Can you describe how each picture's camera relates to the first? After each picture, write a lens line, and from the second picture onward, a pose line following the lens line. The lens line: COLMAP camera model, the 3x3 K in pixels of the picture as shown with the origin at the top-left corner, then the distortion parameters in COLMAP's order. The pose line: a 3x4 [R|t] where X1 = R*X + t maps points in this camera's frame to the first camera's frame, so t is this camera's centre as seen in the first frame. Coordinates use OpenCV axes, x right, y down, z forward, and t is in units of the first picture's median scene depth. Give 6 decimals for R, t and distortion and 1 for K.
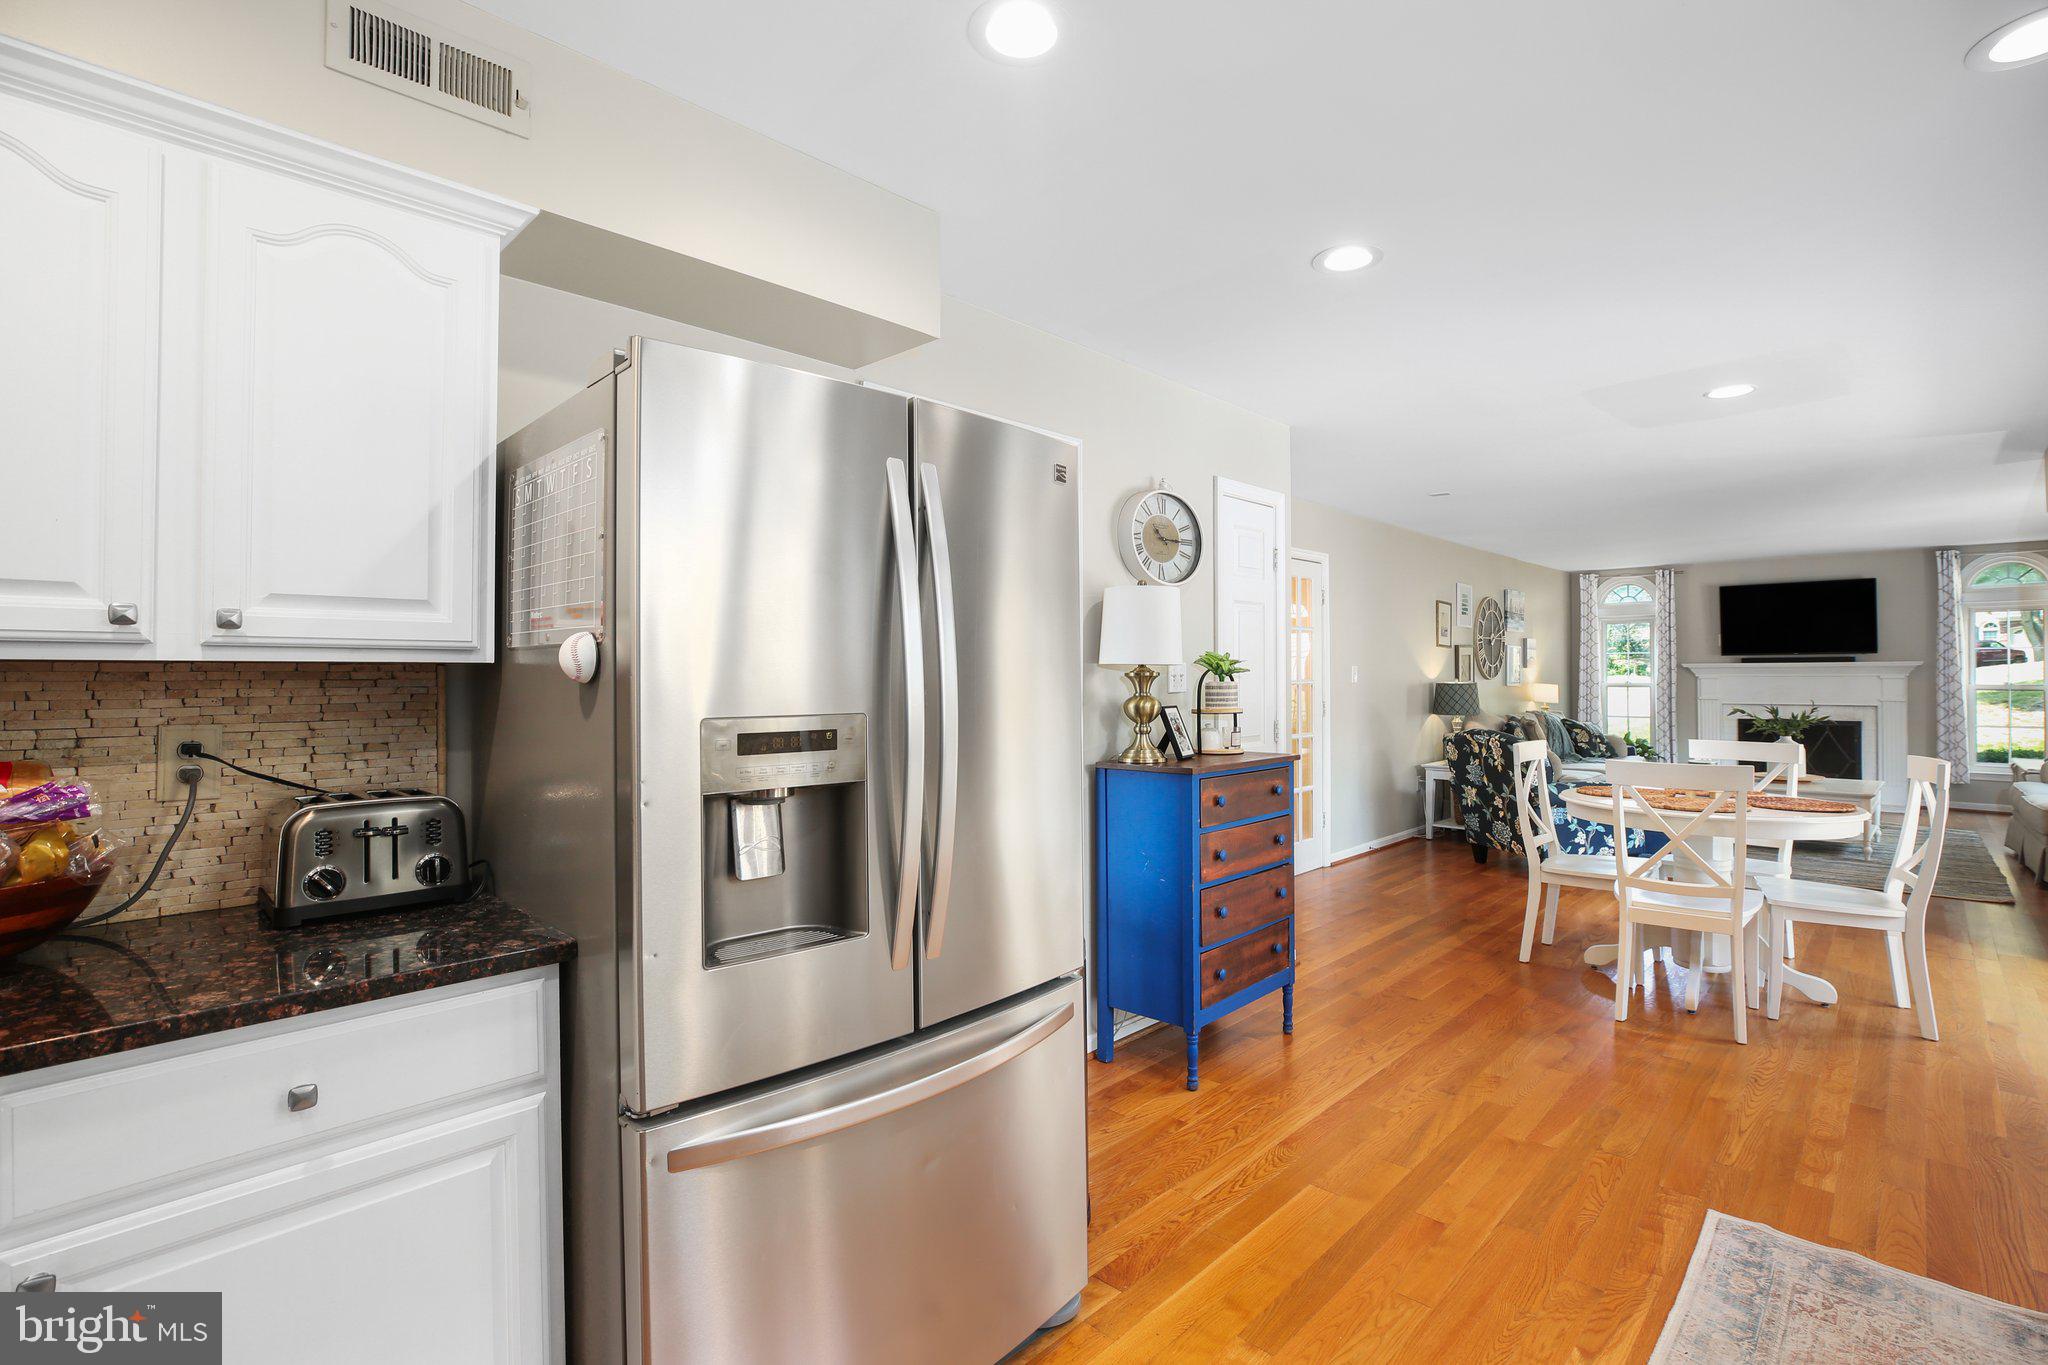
lens RADIAL K [[964.9, 0, 1032.5], [0, 964.9, 667.0], [0, 0, 1]] dist [-0.029811, 0.009764]
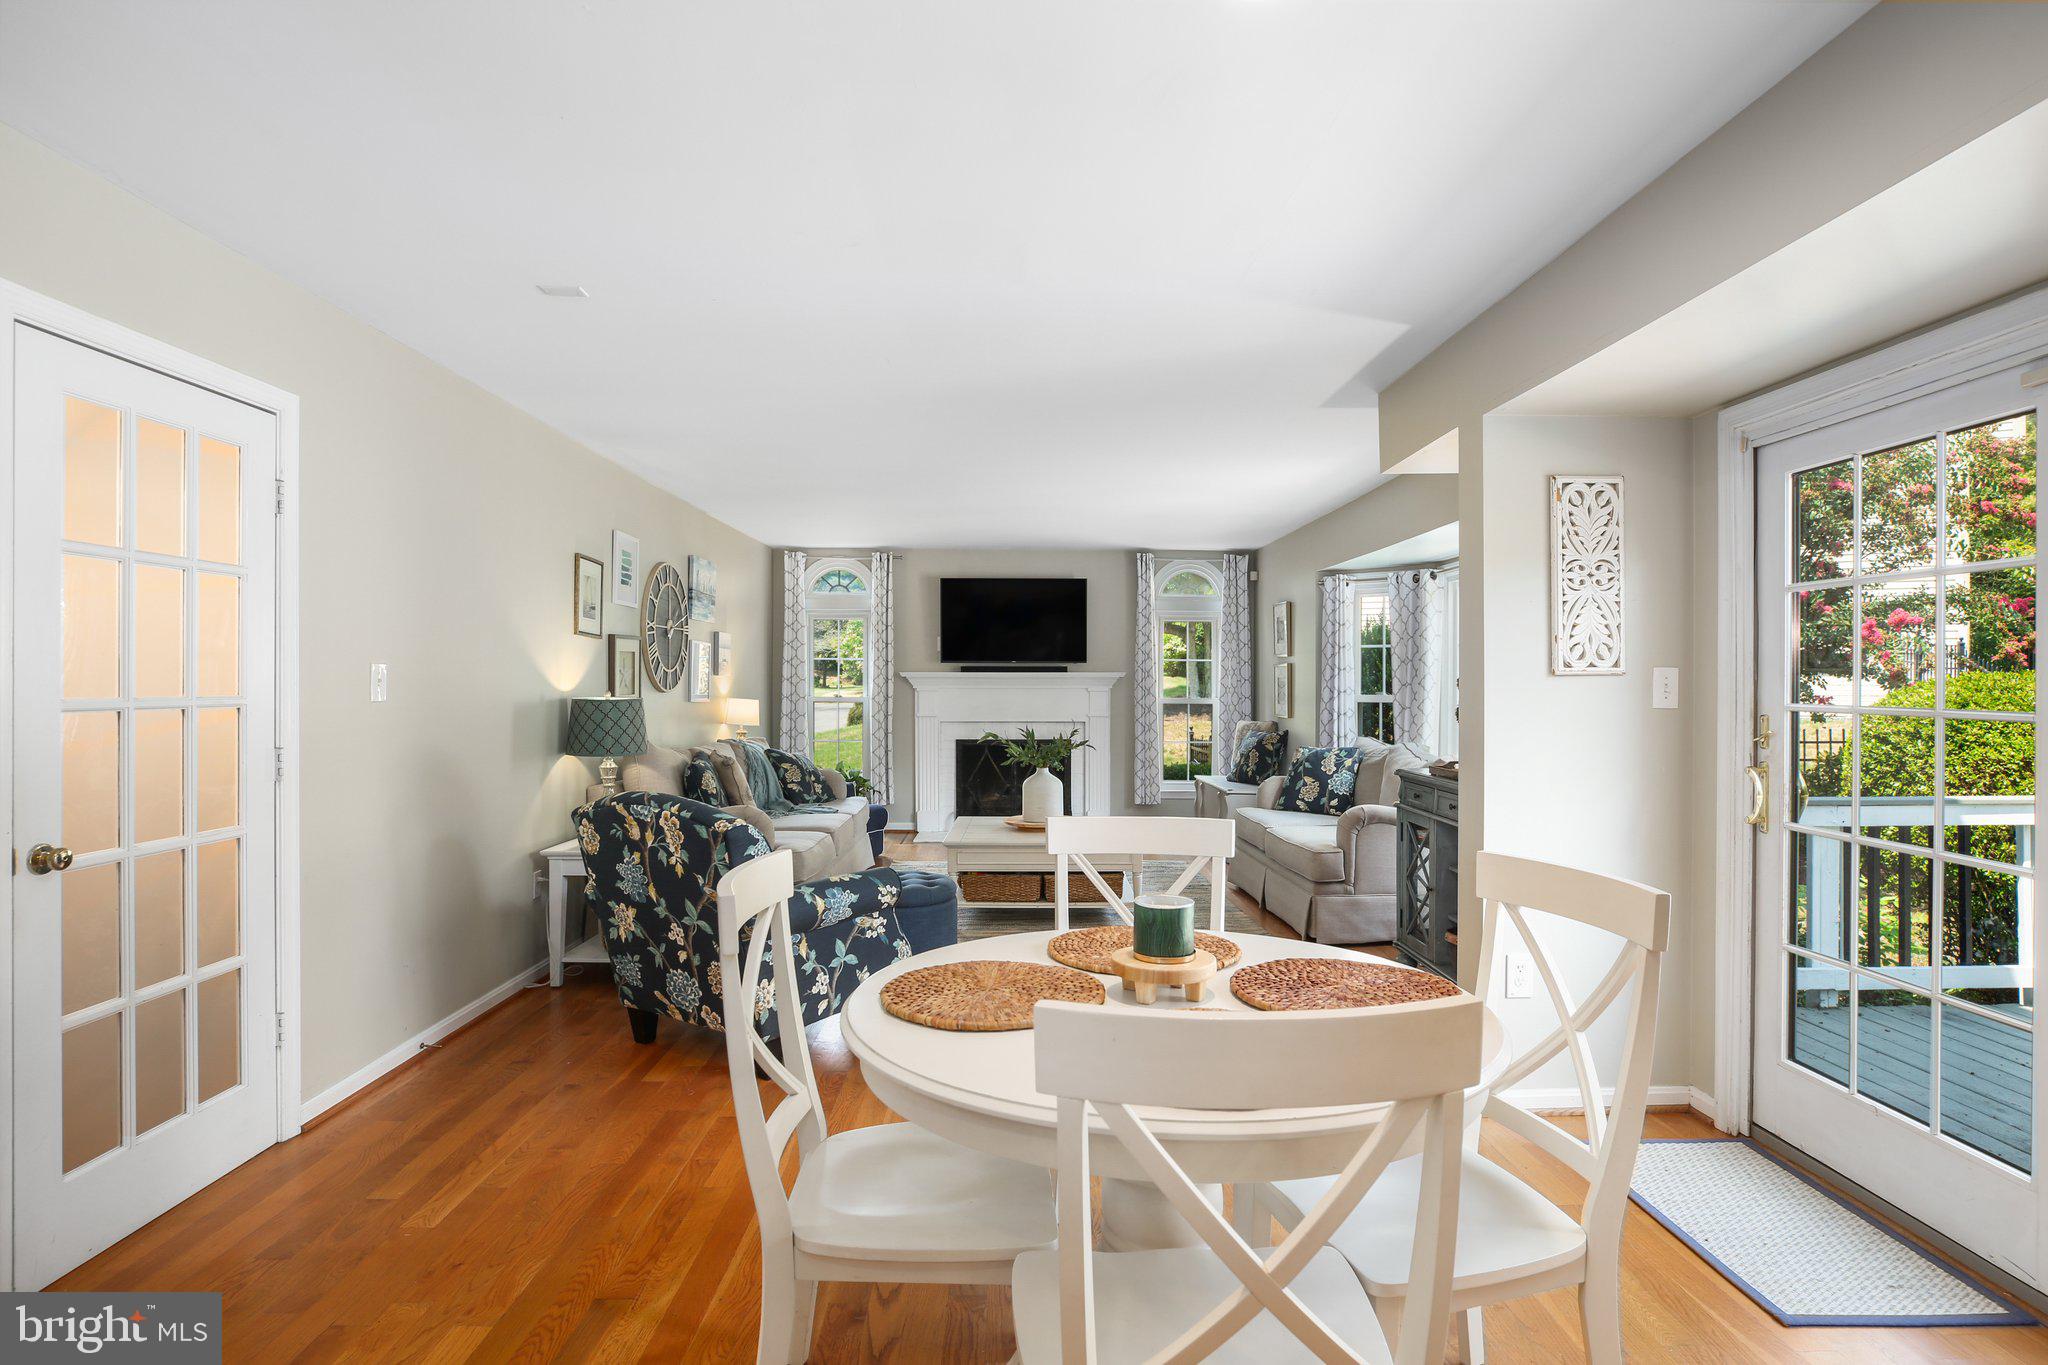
lens RADIAL K [[1062.0, 0, 1047.3], [0, 1062.0, 678.7], [0, 0, 1]] dist [-0.027700, 0.000041]
pose [[0.705014, 0.008968, 0.709136, 0.164928], [-0.010486, 0.999943, -0.002220, 0.003075], [-0.709115, -0.005871, 0.705068, 0.340074]]
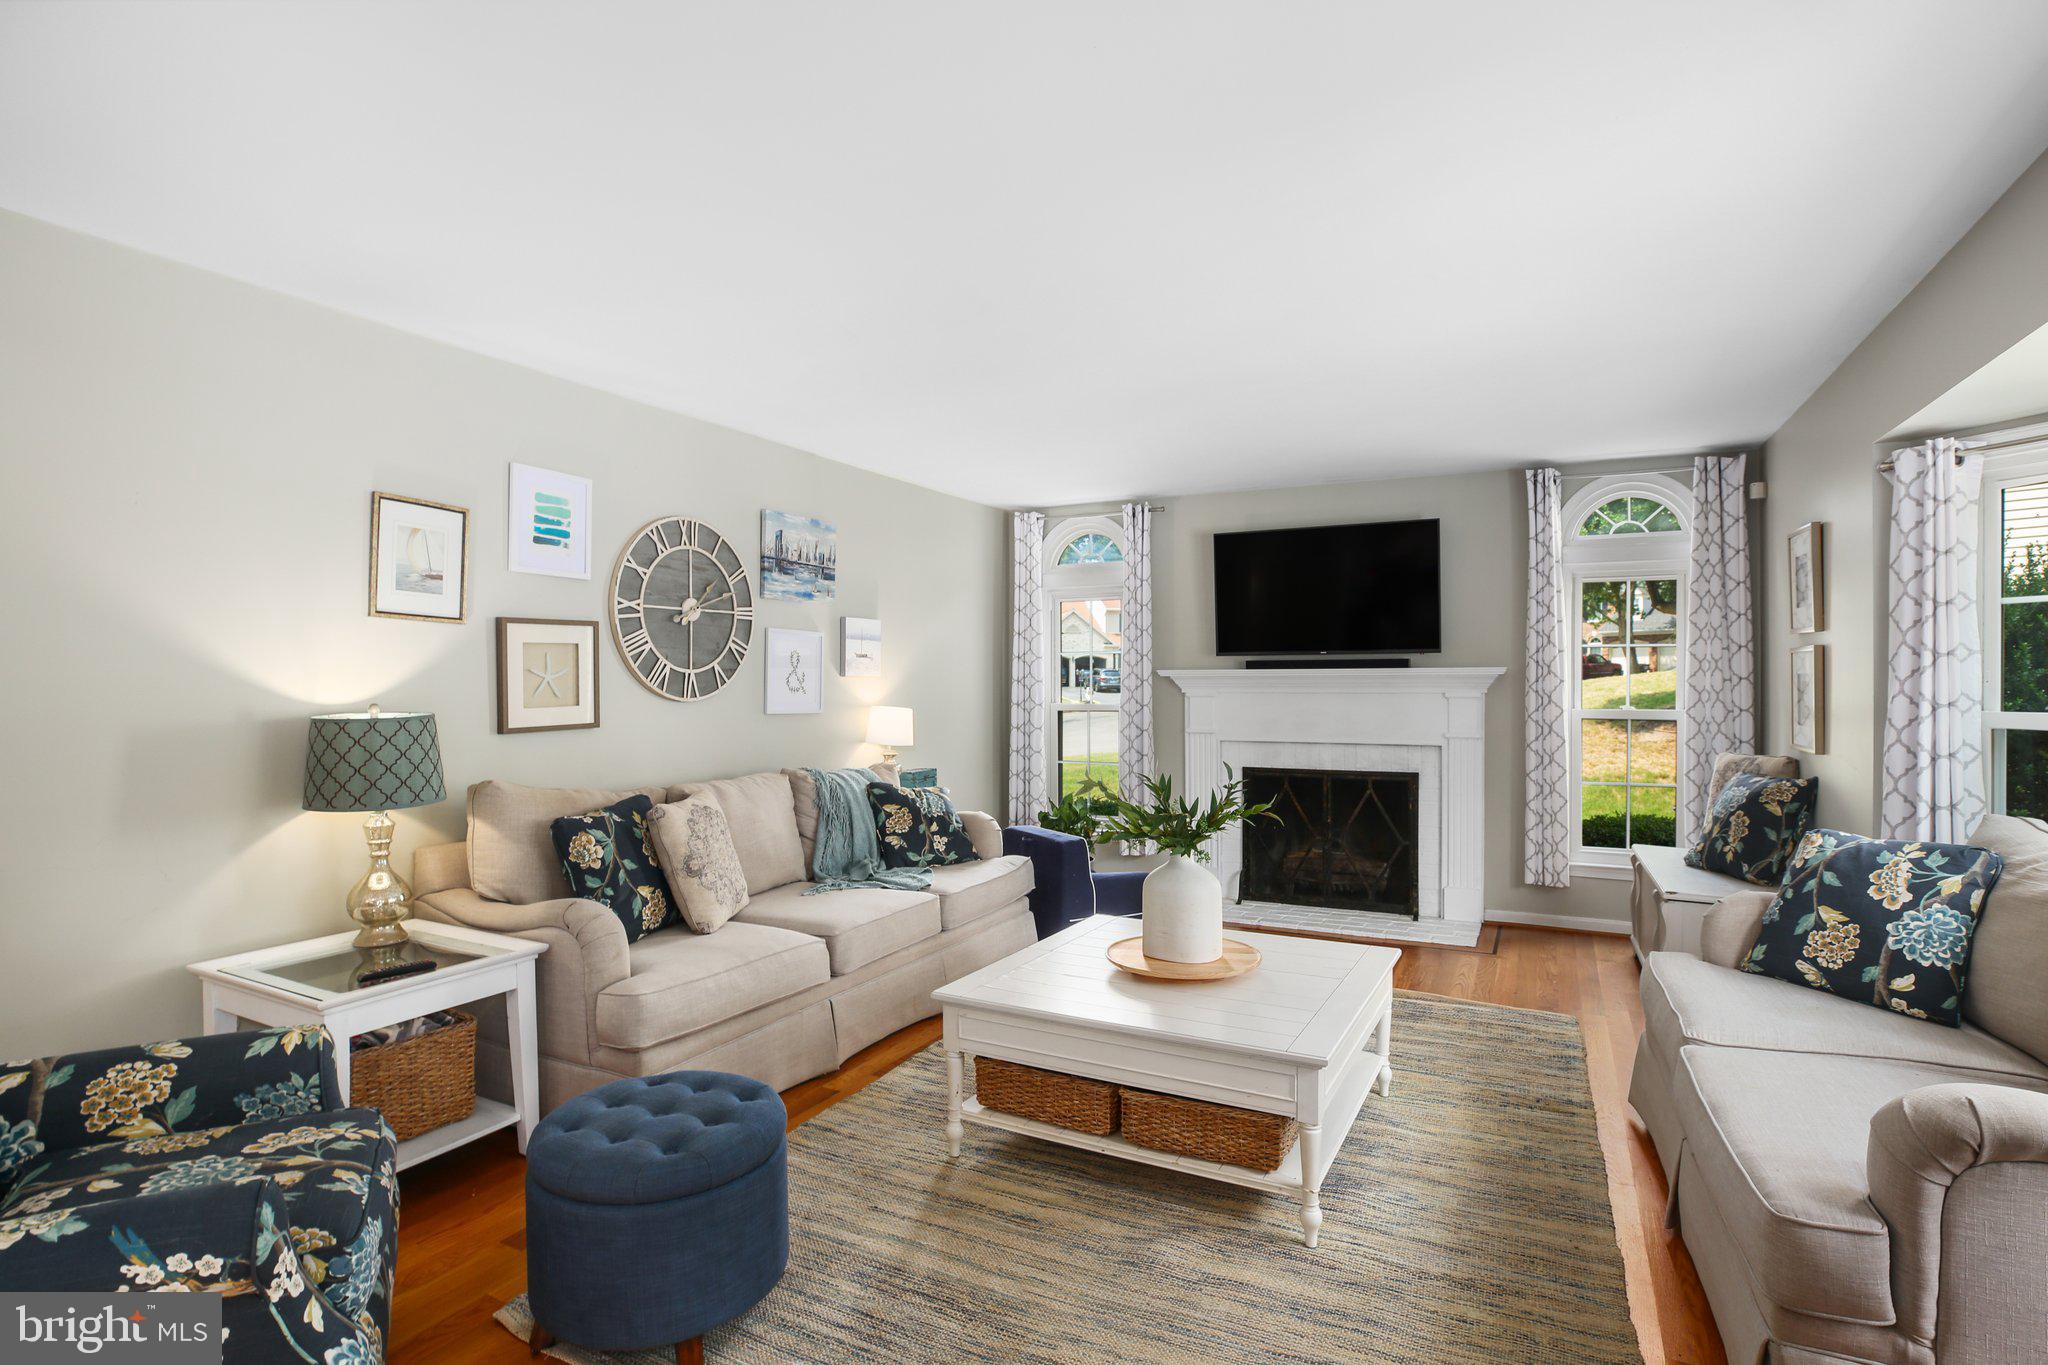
lens RADIAL K [[1012.4, 0, 1036.8], [0, 1012.4, 683.6], [0, 0, 1]] dist [-0.036380, 0.008888]
pose [[0.959772, 0.002792, 0.280768, 0.523505], [-0.004956, 0.999963, 0.006997, 0.000787], [-0.280738, -0.008107, 0.959750, 0.523931]]
